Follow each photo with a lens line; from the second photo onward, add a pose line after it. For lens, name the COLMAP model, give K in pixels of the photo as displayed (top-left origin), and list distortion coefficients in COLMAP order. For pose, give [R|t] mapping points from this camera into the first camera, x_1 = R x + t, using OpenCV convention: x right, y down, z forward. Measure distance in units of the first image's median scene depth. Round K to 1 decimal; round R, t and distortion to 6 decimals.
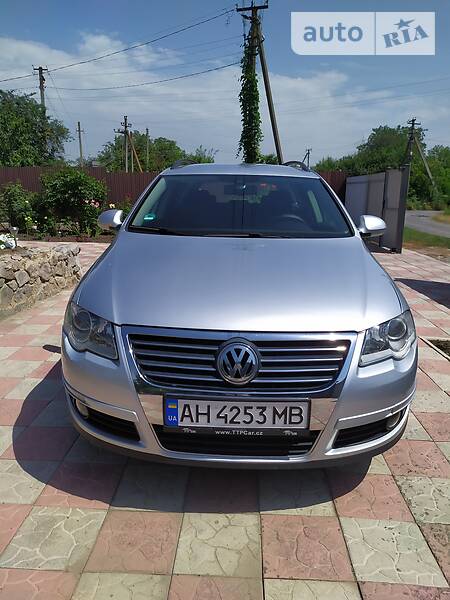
lens RADIAL K [[459.7, 0, 225.0], [0, 459.7, 300.0], [0, 0, 1]] dist [0.053639, -0.071970]
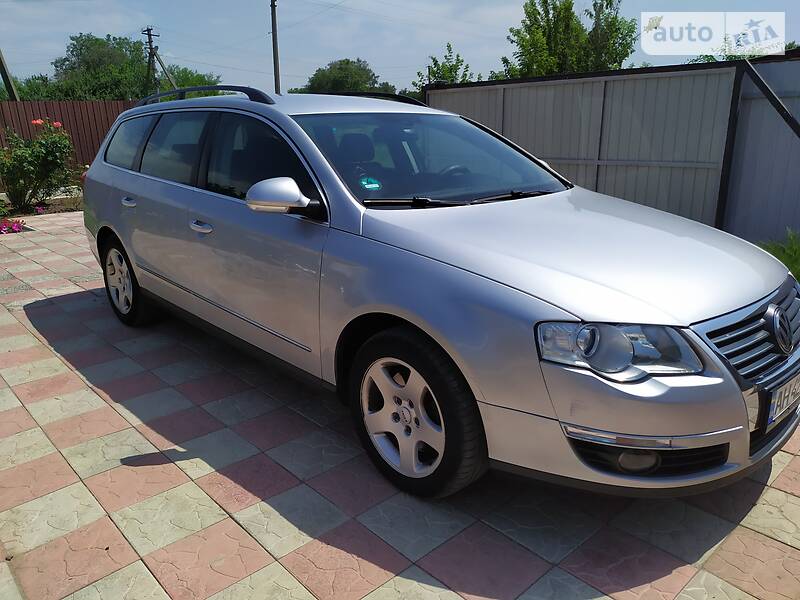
lens RADIAL K [[612.9, 0, 402.3], [0, 612.9, 301.3], [0, 0, 1]] dist [0.053639, -0.071970]
pose [[0.696813, -0.222054, 0.682014, -0.564286], [0.191365, 0.973959, 0.121590, -0.089419], [-0.691253, 0.045788, 0.721161, 0.280824]]
